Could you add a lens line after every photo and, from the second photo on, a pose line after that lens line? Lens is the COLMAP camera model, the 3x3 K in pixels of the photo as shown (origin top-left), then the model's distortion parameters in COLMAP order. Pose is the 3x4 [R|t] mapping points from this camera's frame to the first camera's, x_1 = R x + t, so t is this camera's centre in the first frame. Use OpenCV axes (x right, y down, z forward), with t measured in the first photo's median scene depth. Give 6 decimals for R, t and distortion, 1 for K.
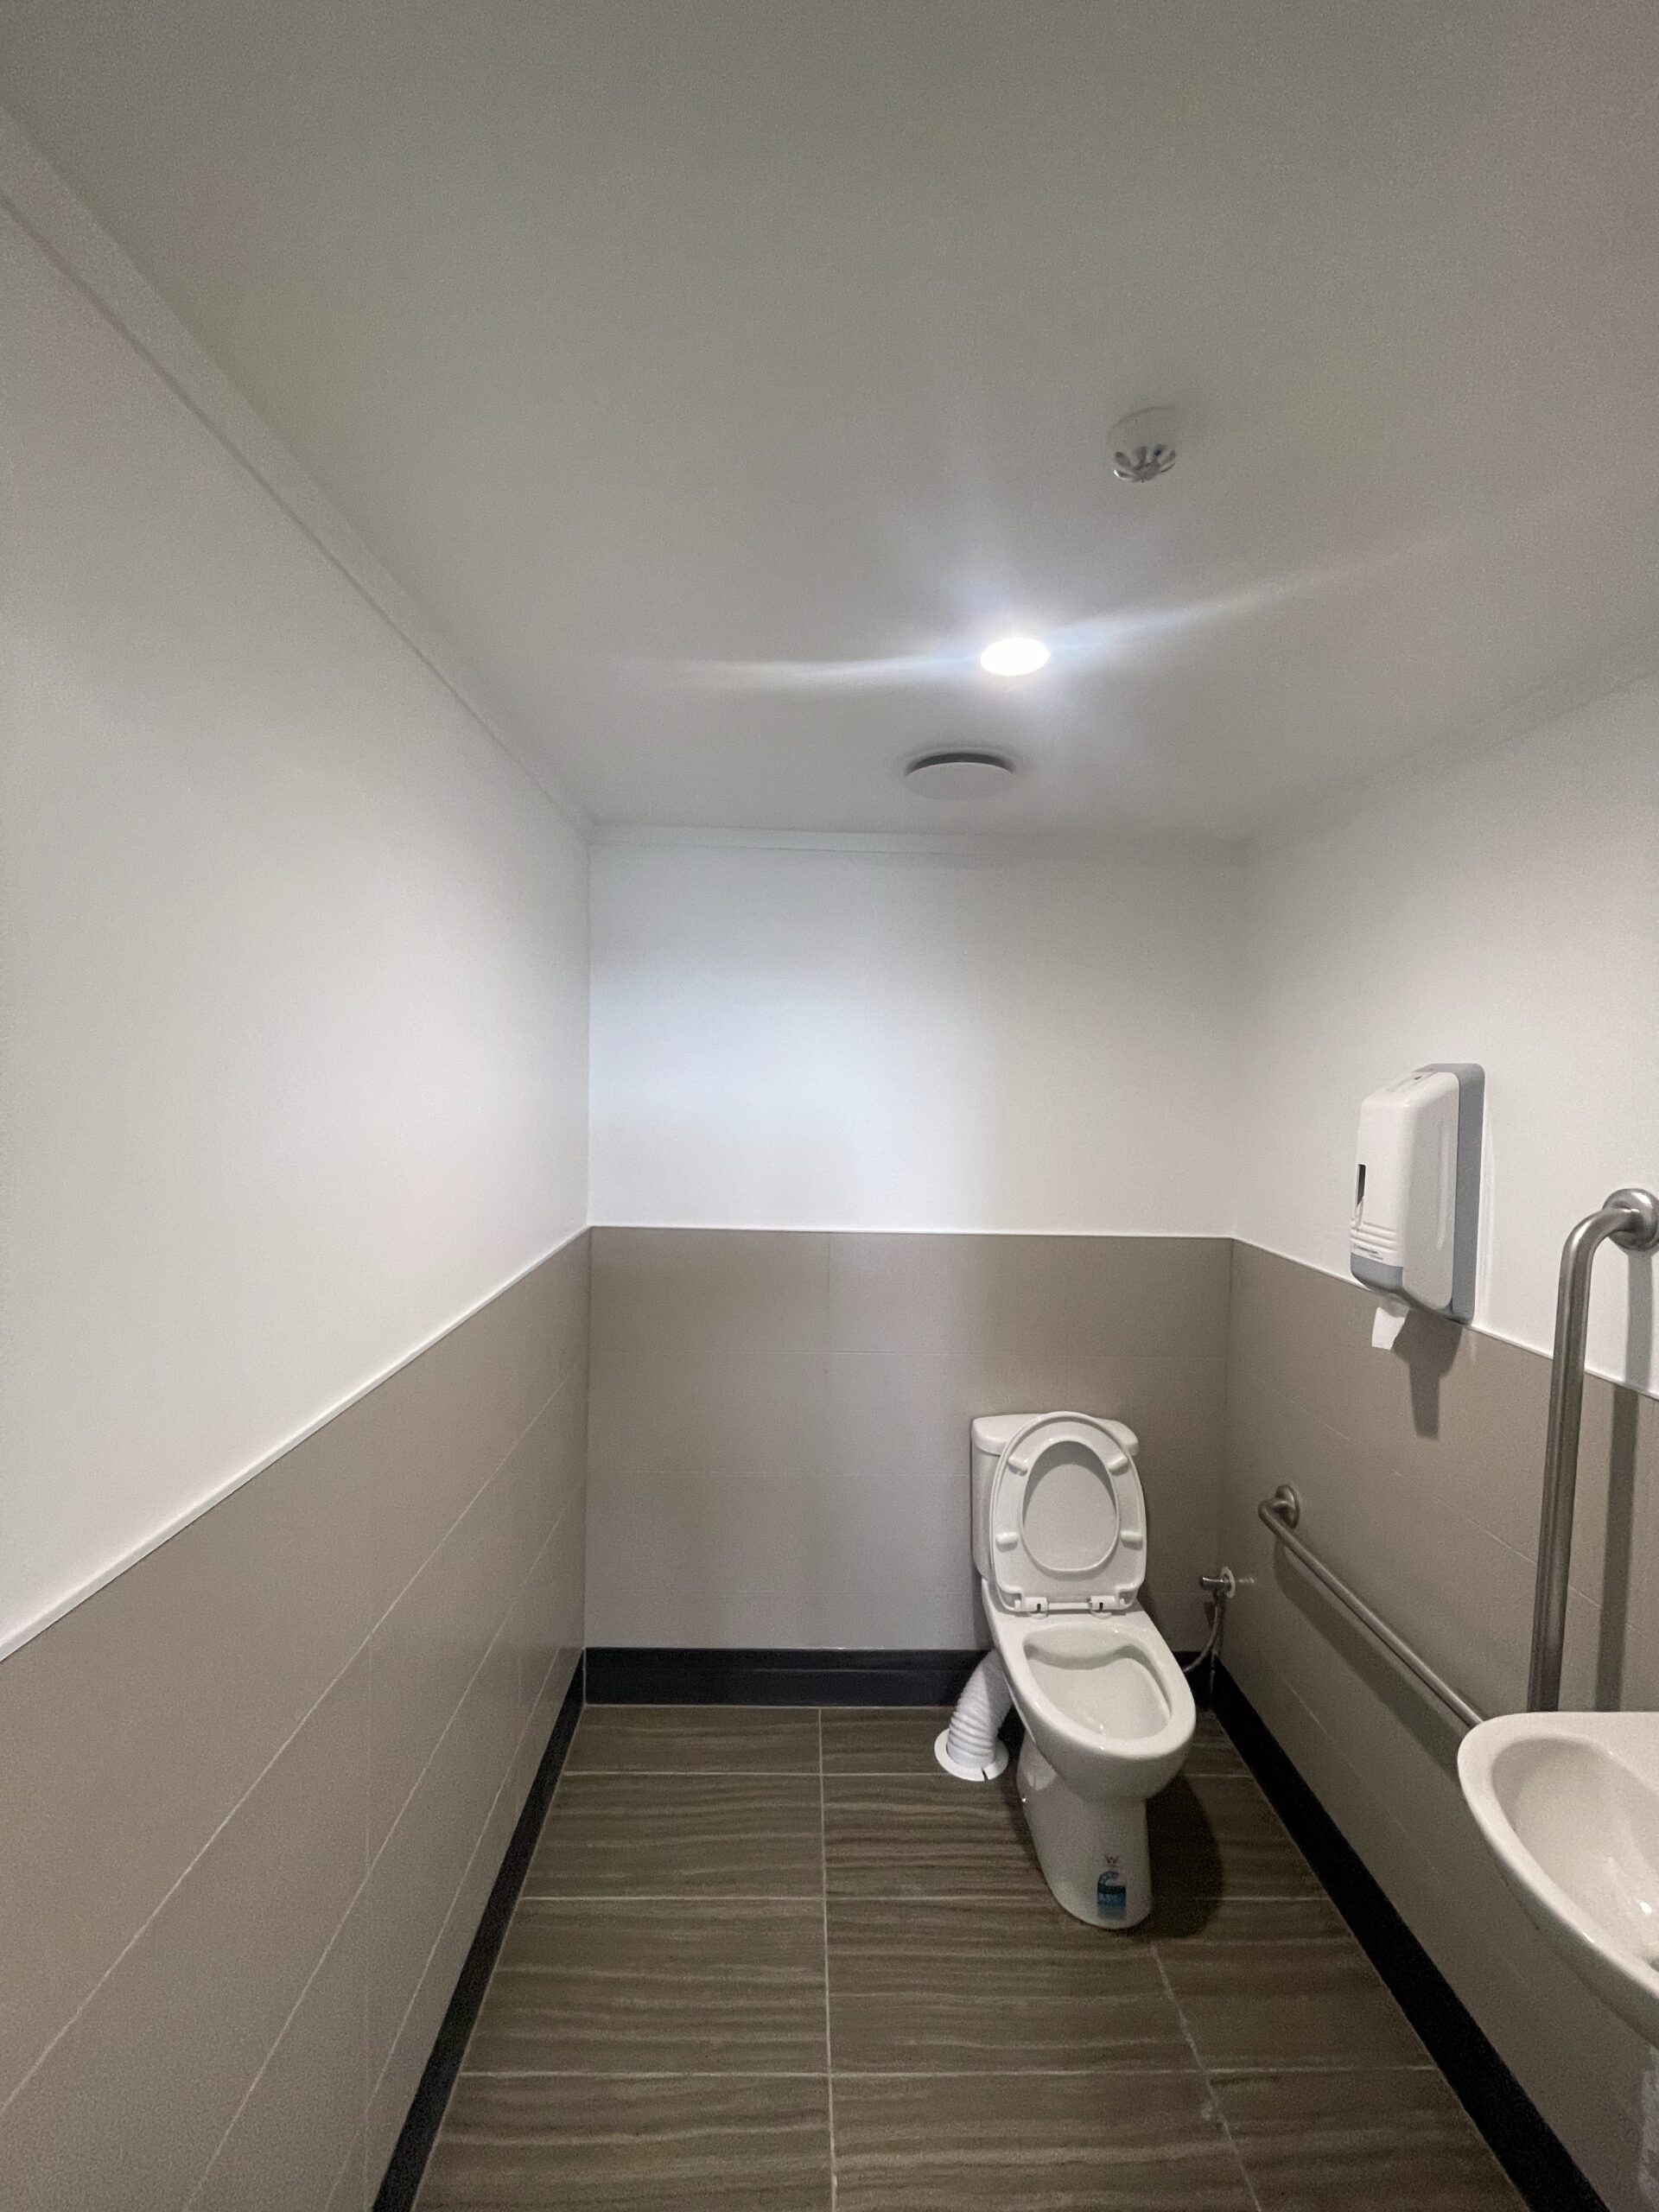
lens RADIAL K [[892.4, 0, 817.7], [0, 892.4, 1105.7], [0, 0, 1]] dist [-0.002023, 0.000688]
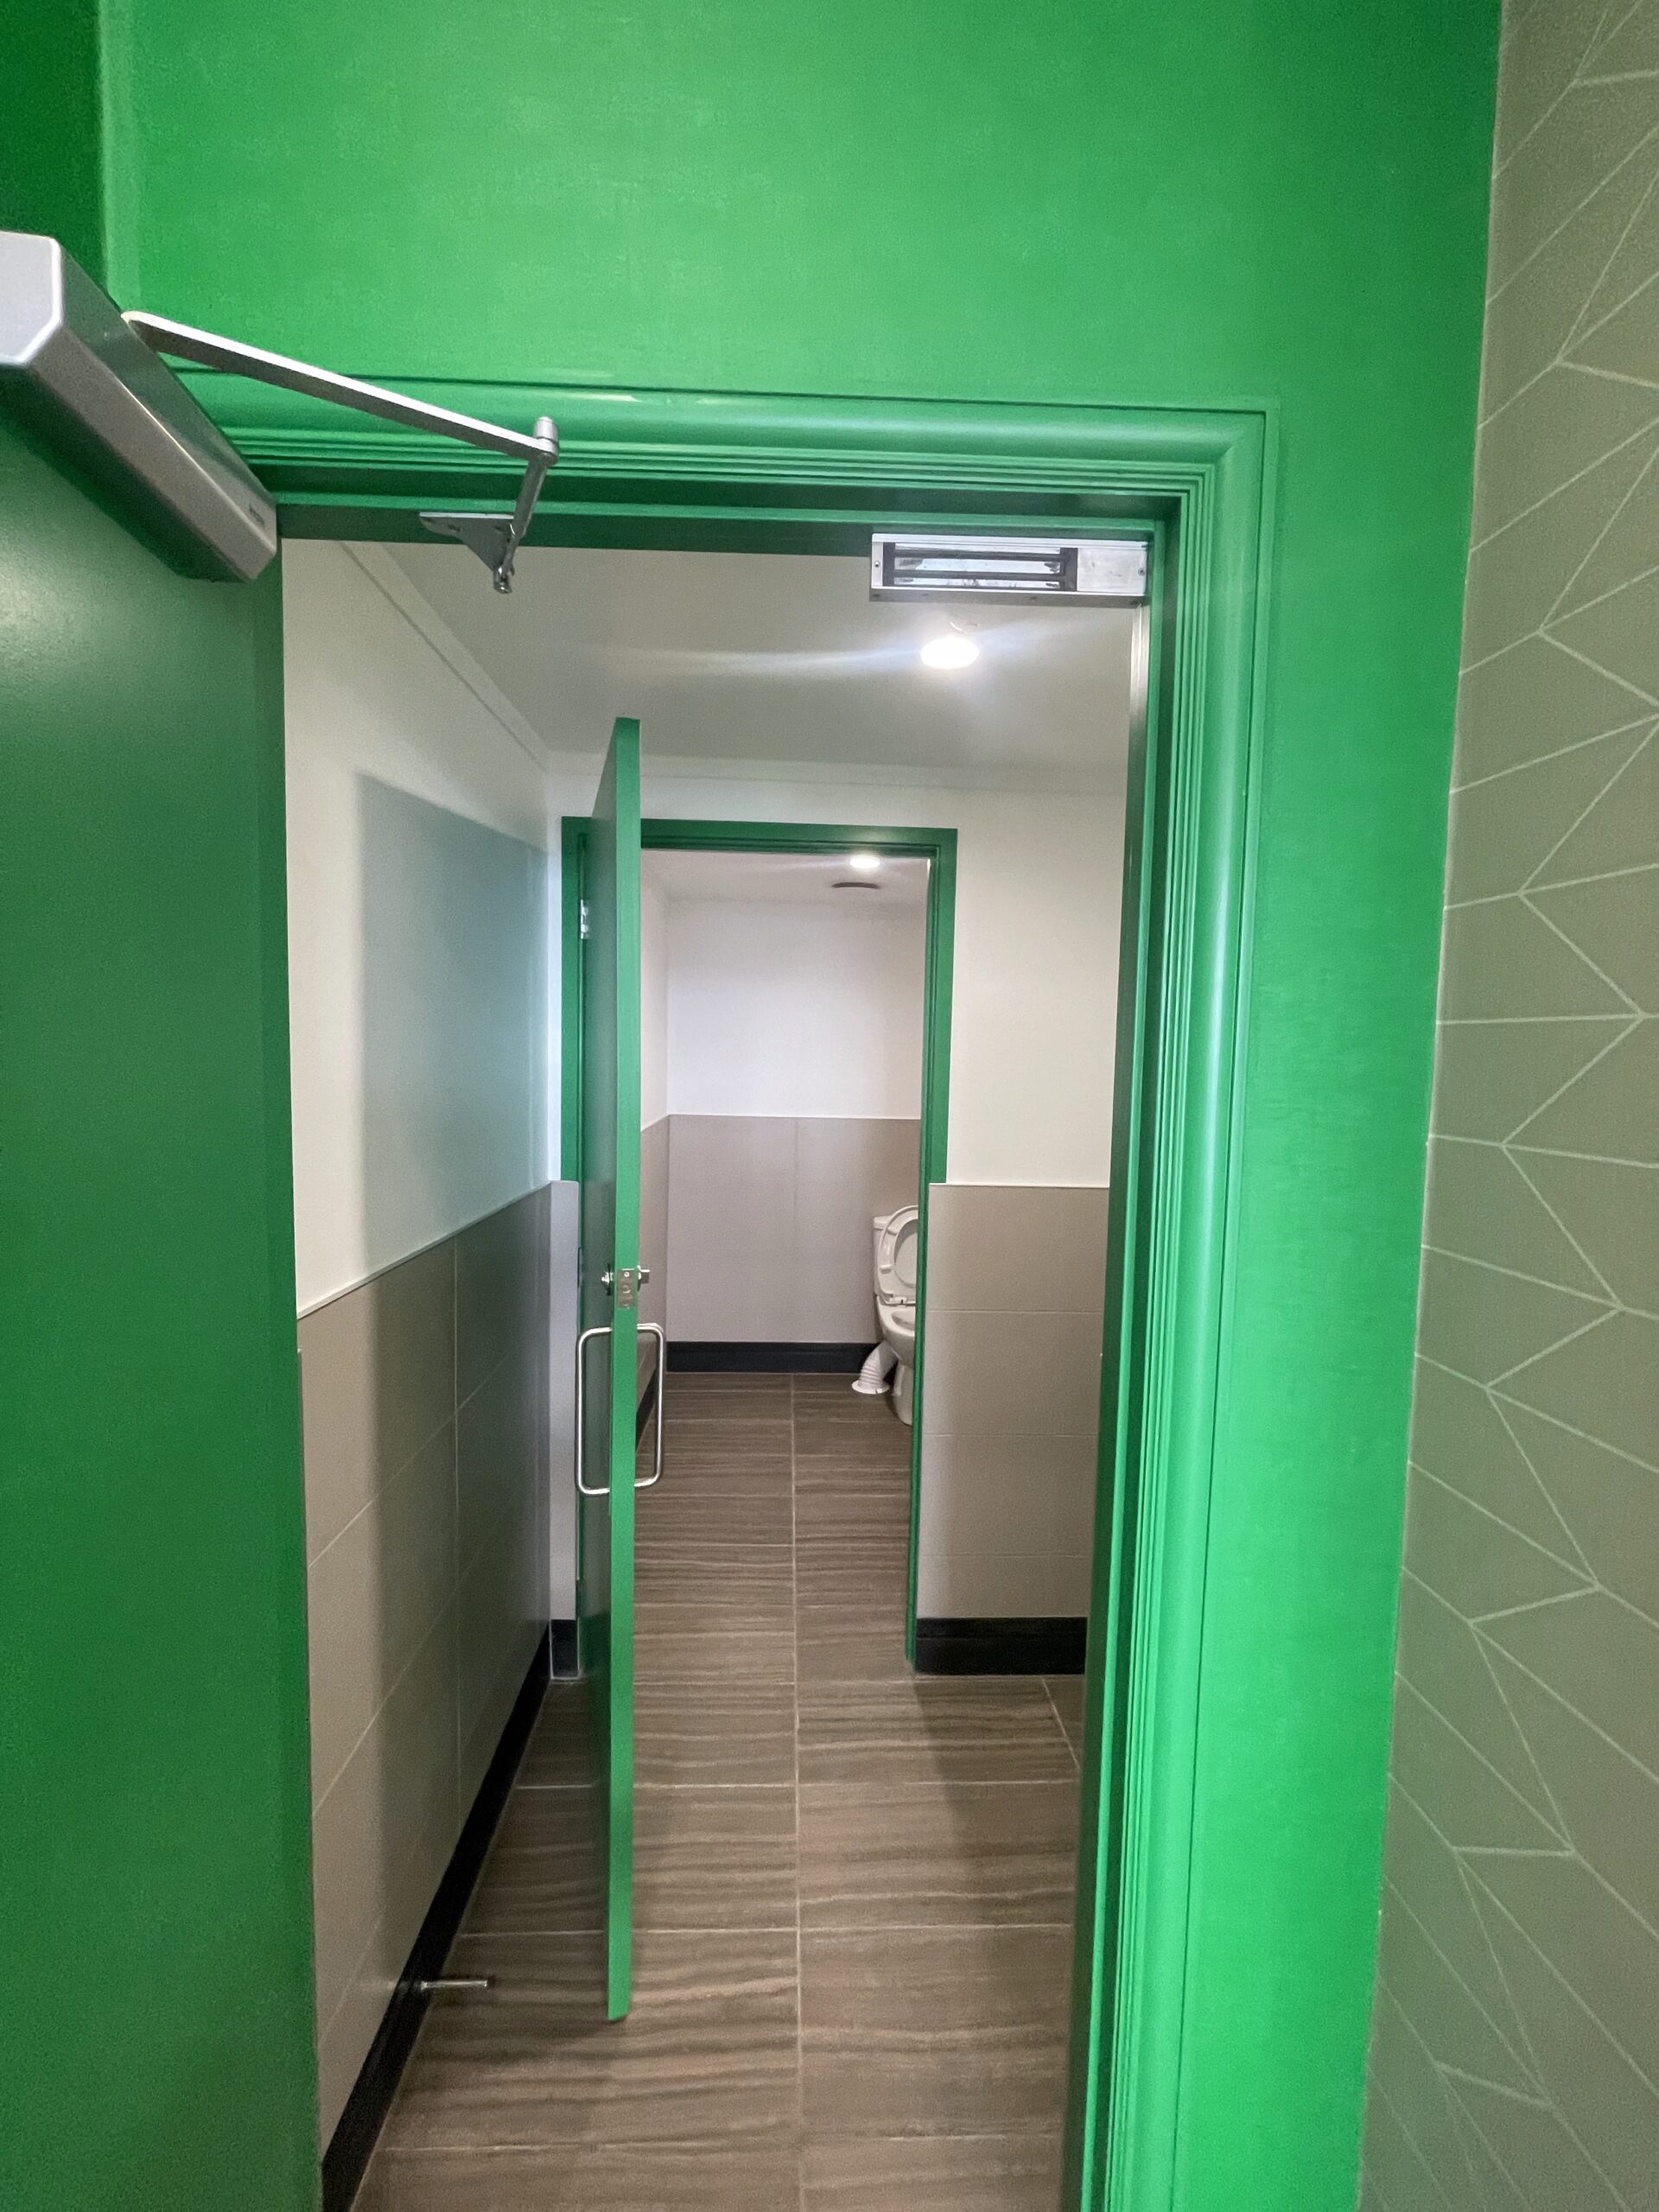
lens RADIAL K [[892.4, 0, 818.2], [0, 892.4, 1102.8], [0, 0, 1]] dist [-0.002023, 0.000688]
pose [[0.999857, 0.000848, 0.016873, 0.028671], [-0.001306, 0.999631, 0.027144, 0.068956], [-0.016844, -0.027162, 0.999489, -0.968928]]
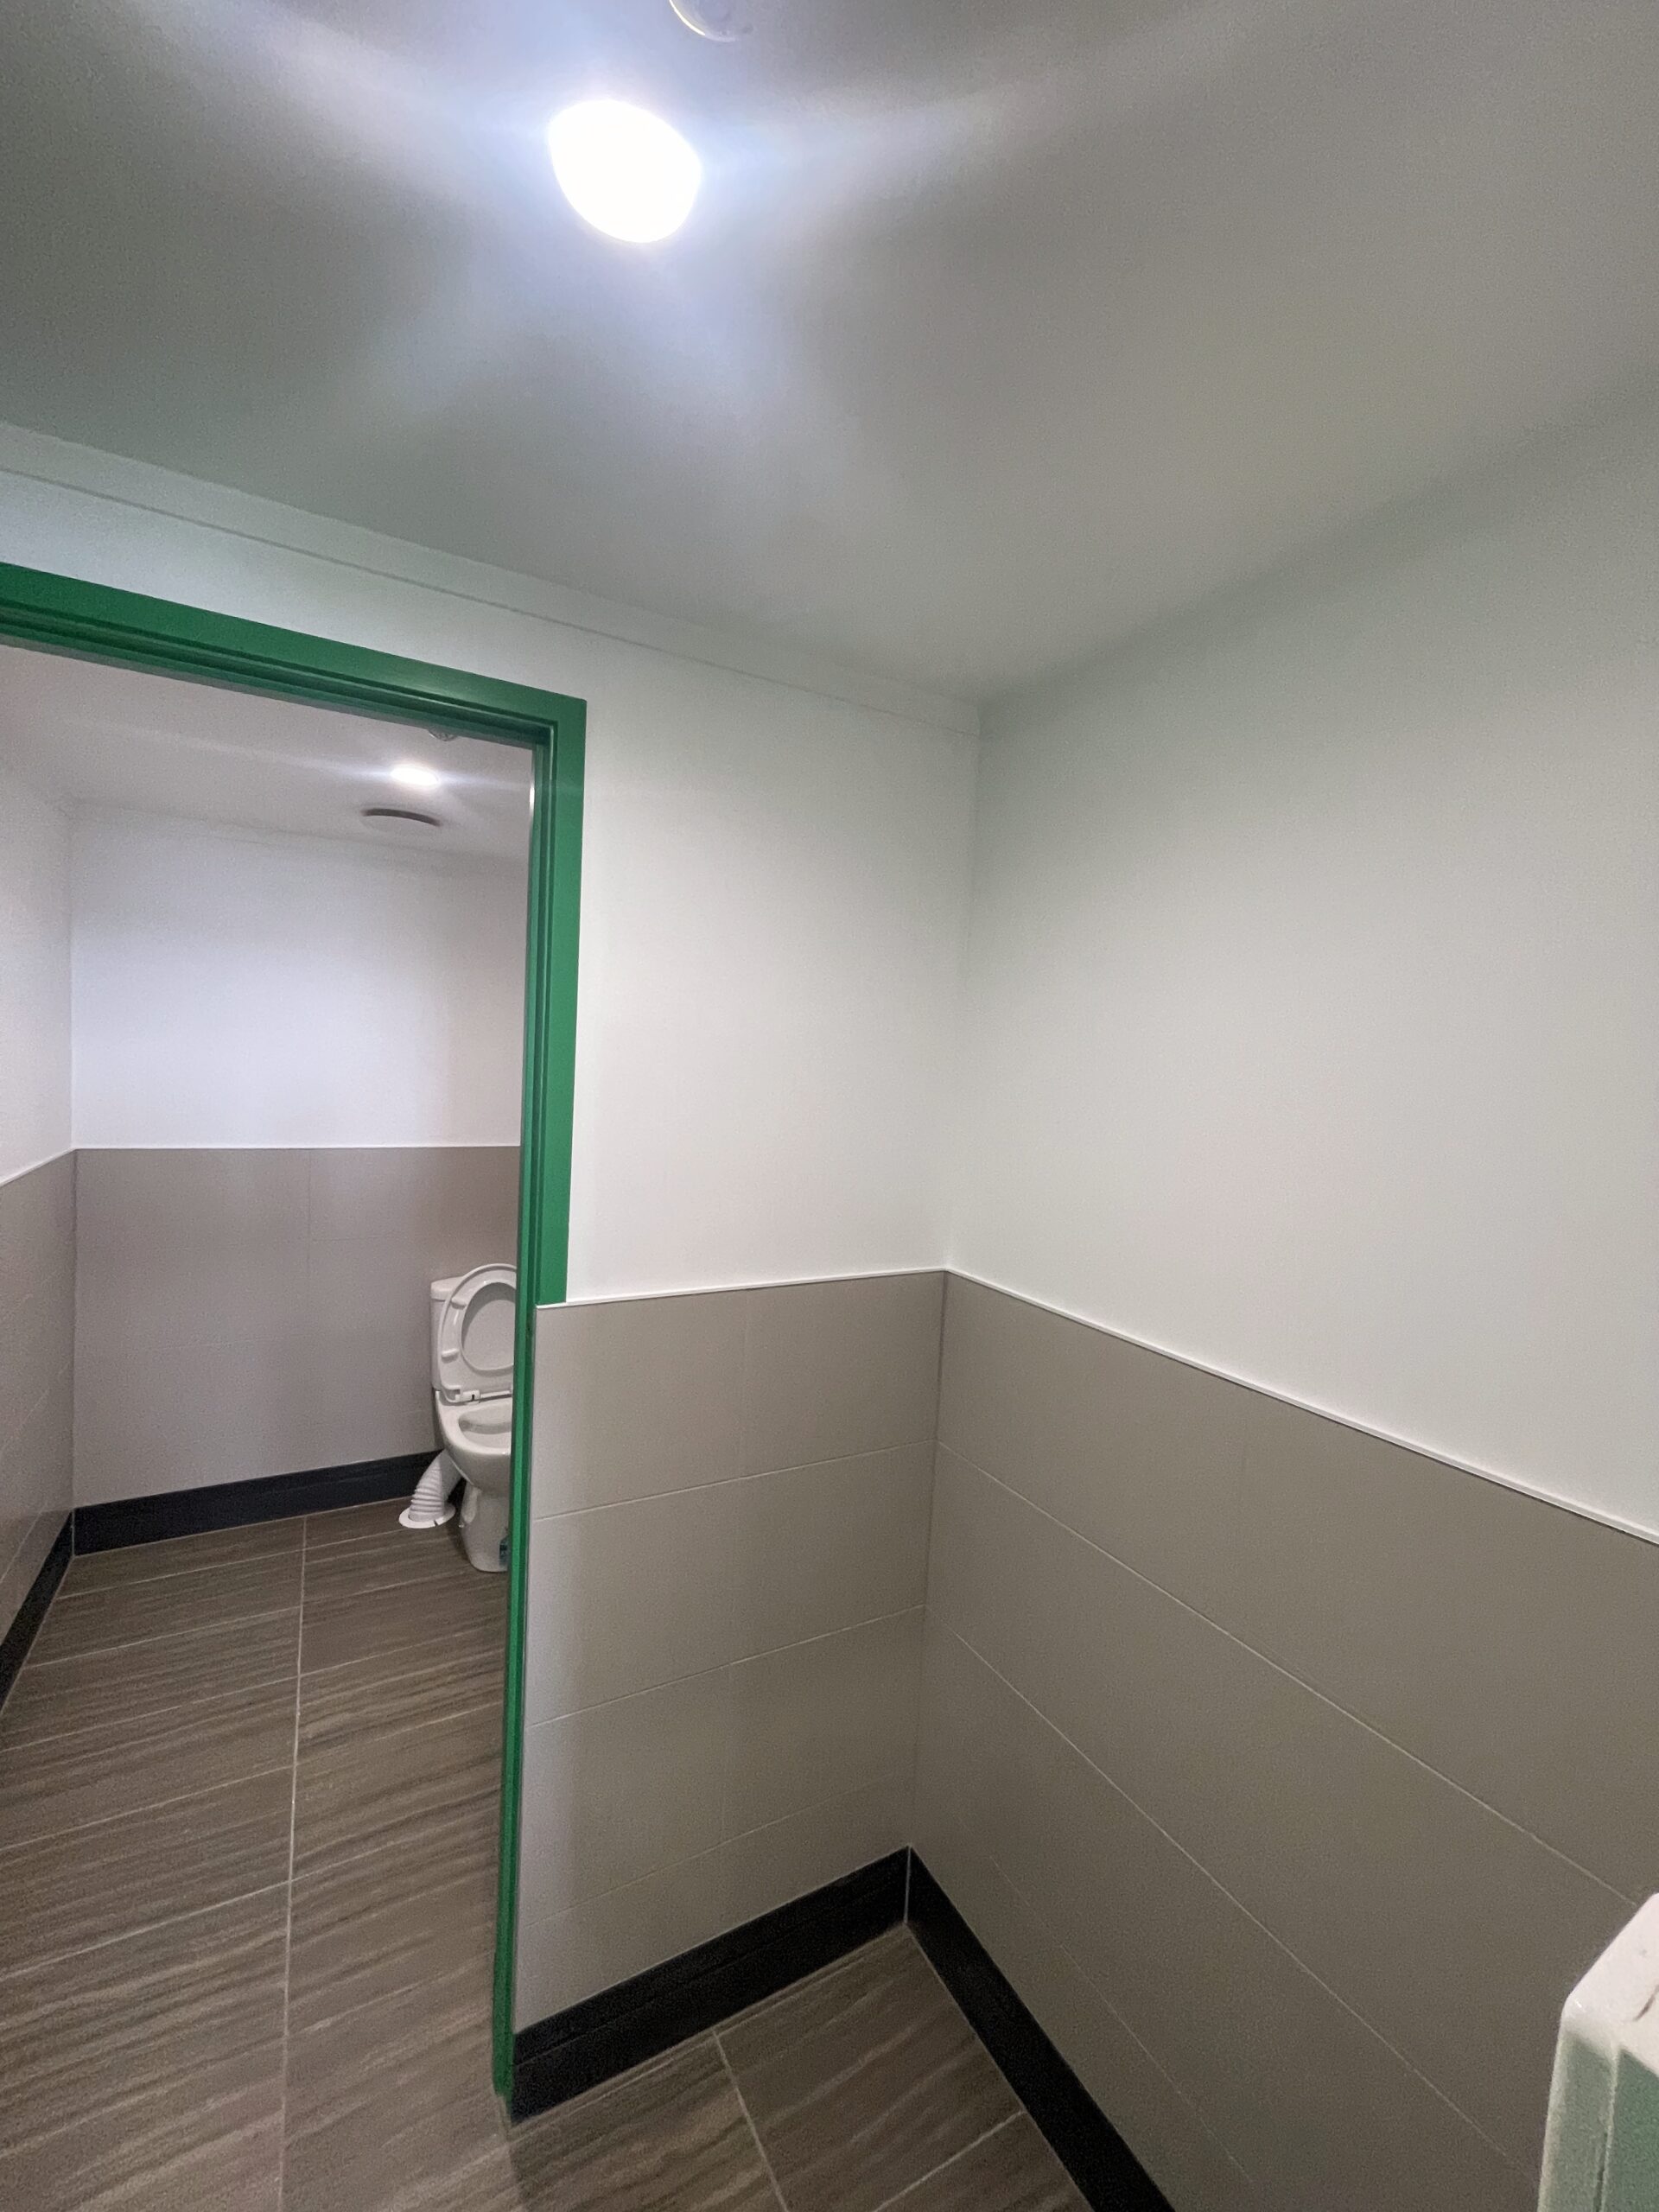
lens RADIAL K [[892.4, 0, 818.9], [0, 892.4, 1104.6], [0, 0, 1]] dist [-0.002023, 0.000688]
pose [[0.881940, -0.002526, 0.471354, 0.060617], [-0.013813, 0.999418, 0.031201, 0.031215], [-0.471159, -0.034028, 0.881392, -0.541580]]
